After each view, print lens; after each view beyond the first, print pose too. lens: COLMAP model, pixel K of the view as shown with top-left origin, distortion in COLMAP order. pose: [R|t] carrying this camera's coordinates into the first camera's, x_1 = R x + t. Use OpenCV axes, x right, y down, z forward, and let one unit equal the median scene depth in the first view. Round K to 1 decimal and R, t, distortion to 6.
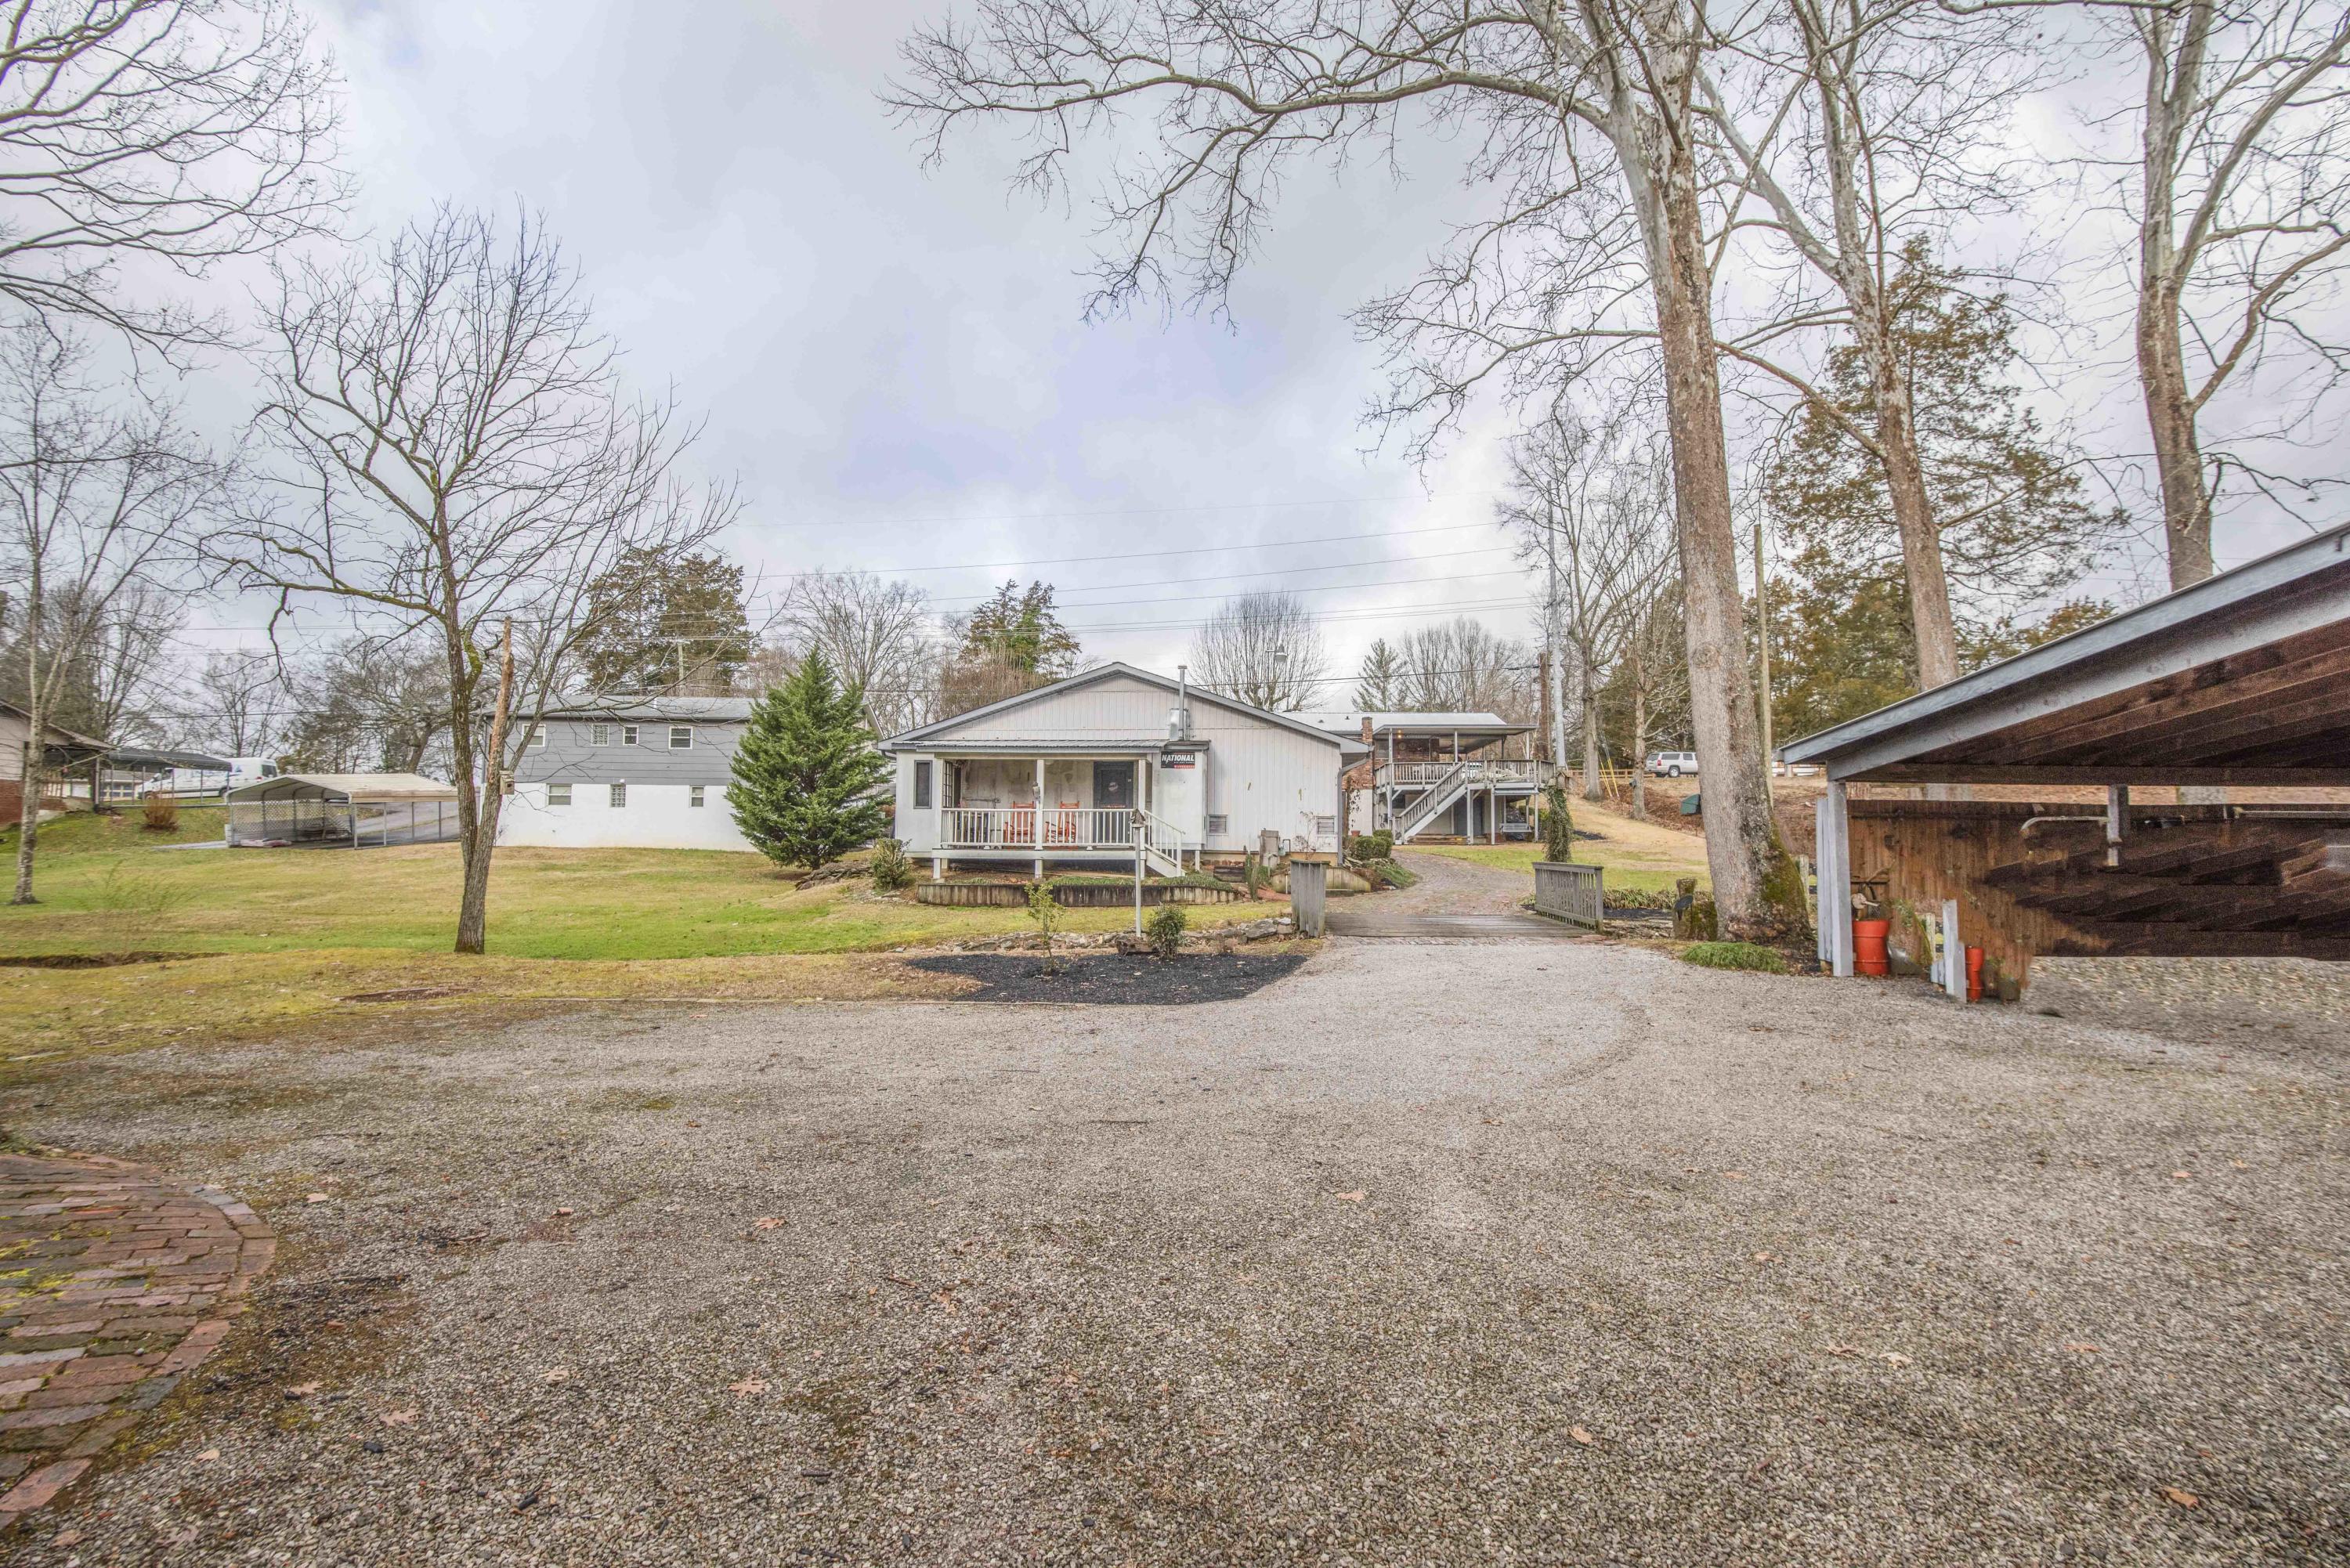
lens RADIAL K [[1124.4, 0, 1170.4], [0, 1124.4, 751.7], [0, 0, 1]] dist [-0.015205, -0.000080]
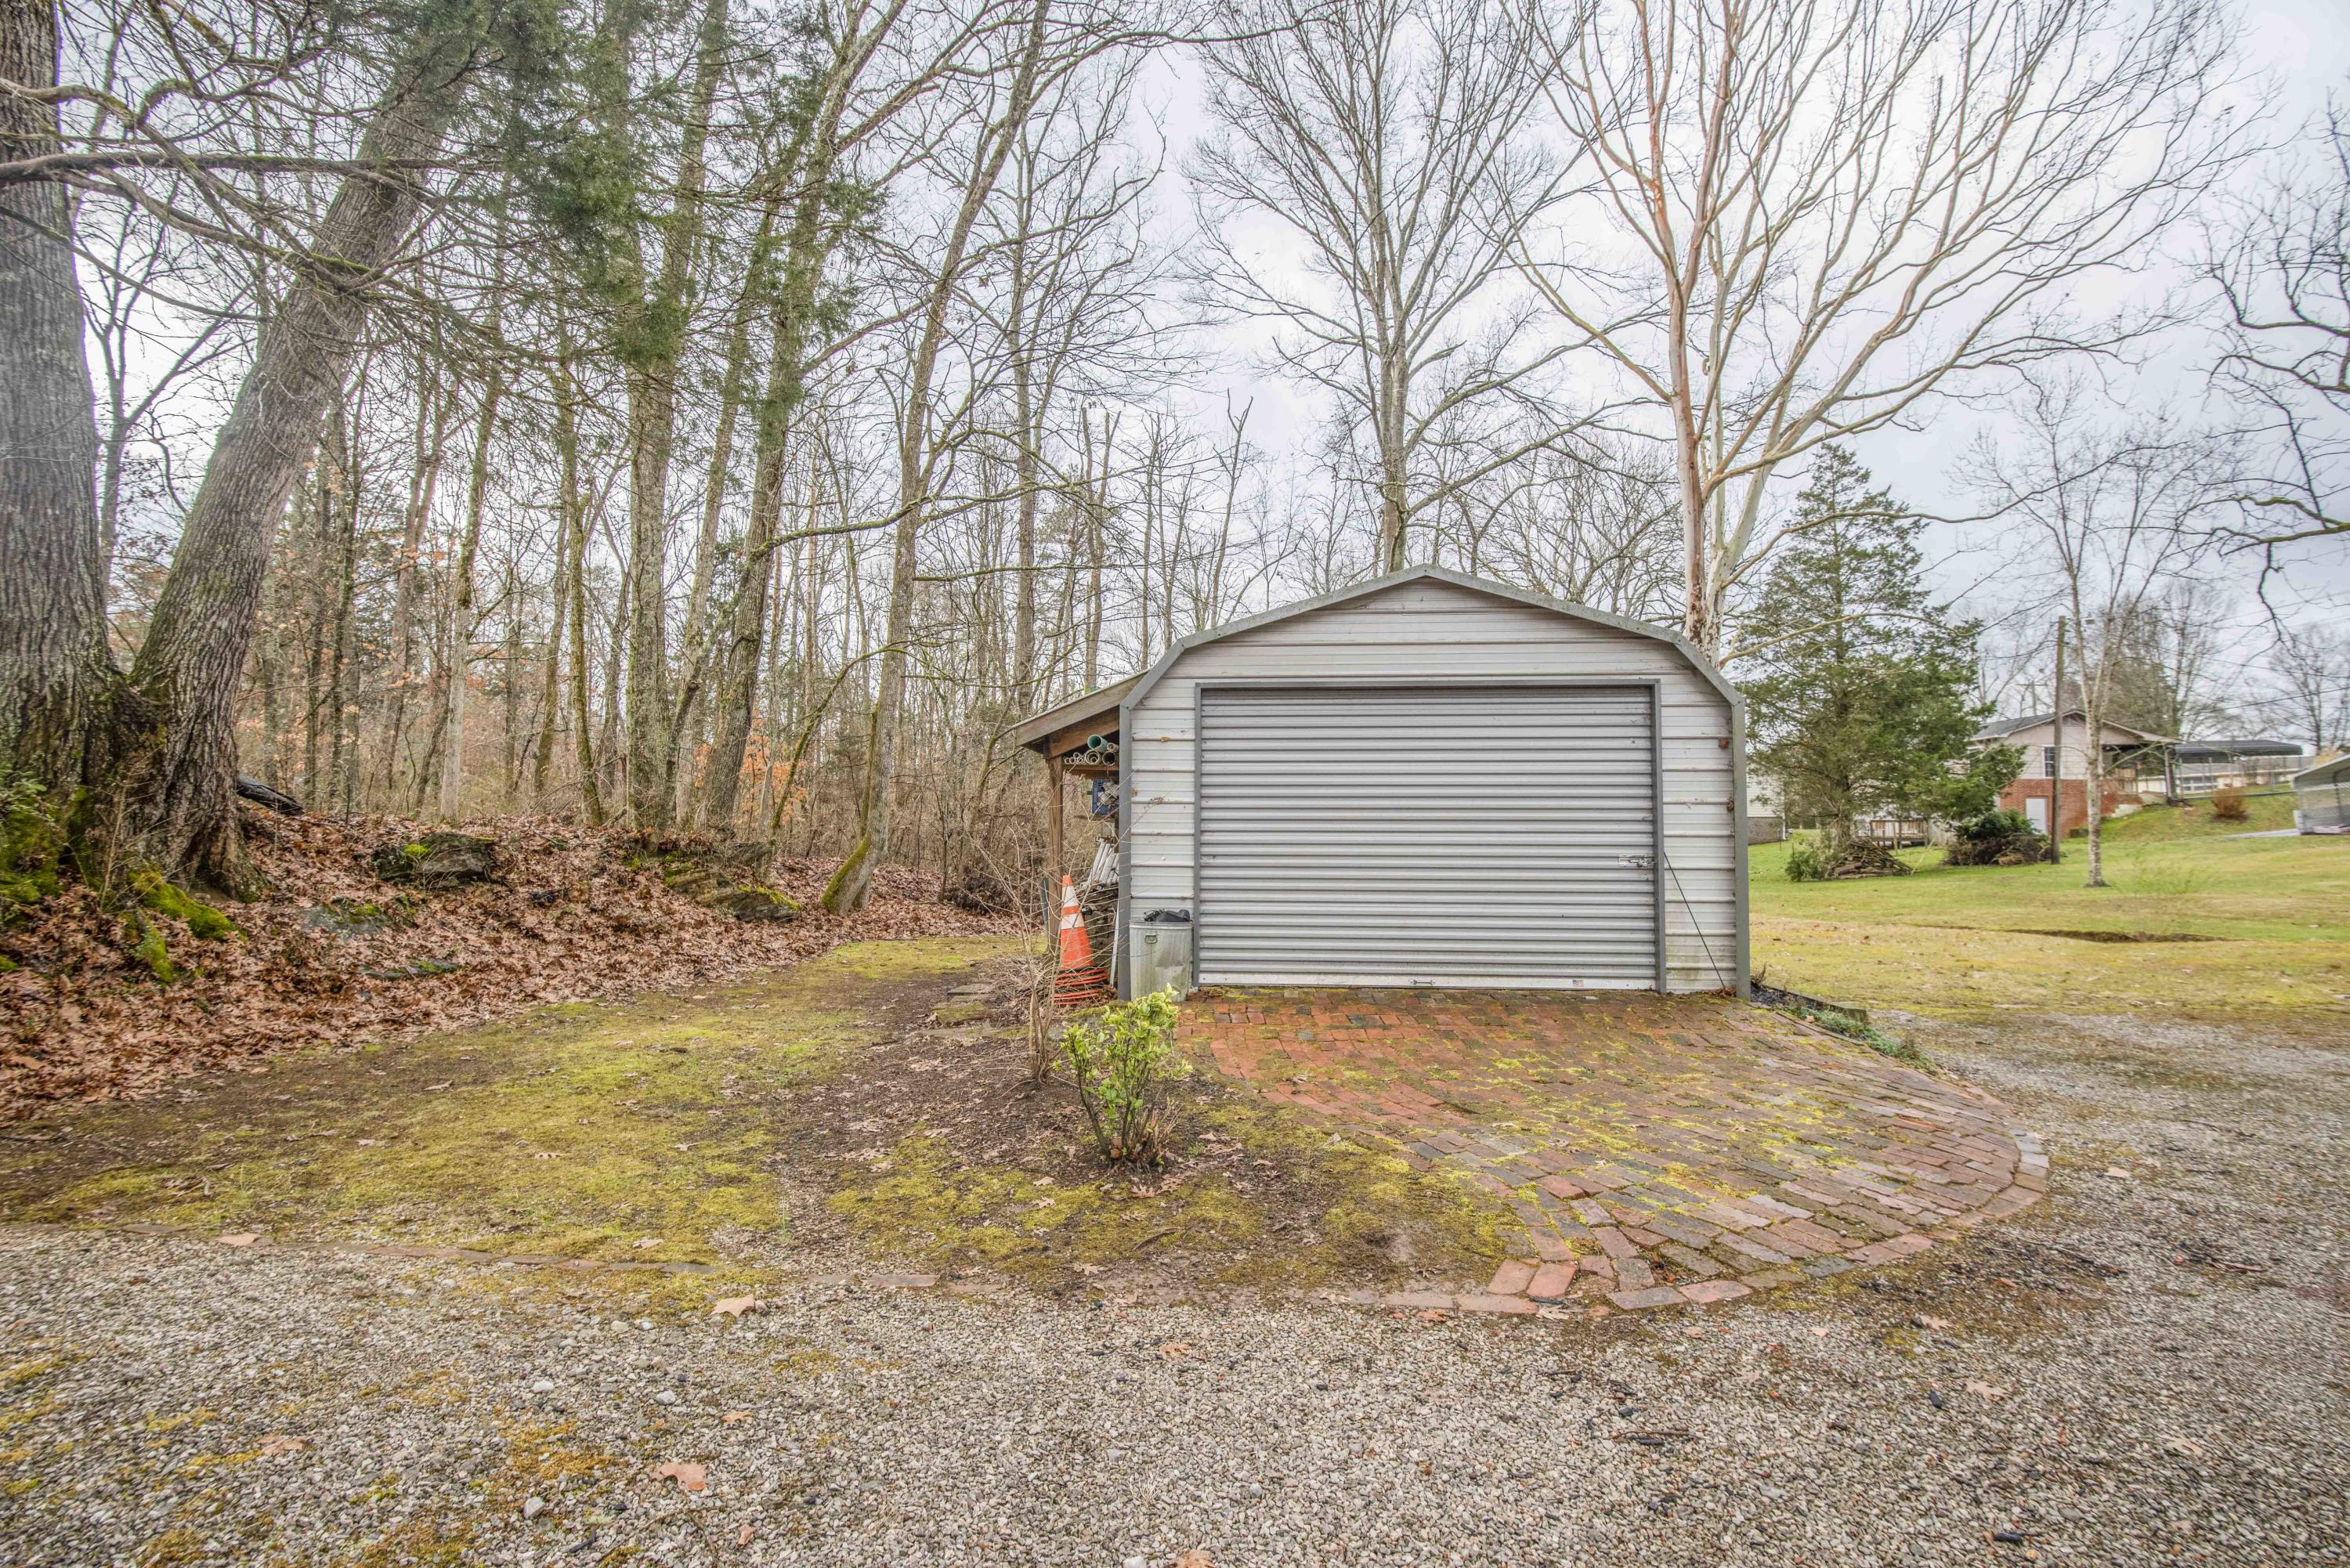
lens RADIAL K [[1091.1, 0, 1175.0], [0, 1091.1, 784.0], [0, 0, 1]] dist [-0.044153, 0.000457]
pose [[-0.010803, -0.064765, -0.997842, 0.132243], [0.087102, 0.994046, -0.065462, 0.070126], [0.996141, -0.087621, -0.005097, 0.258449]]
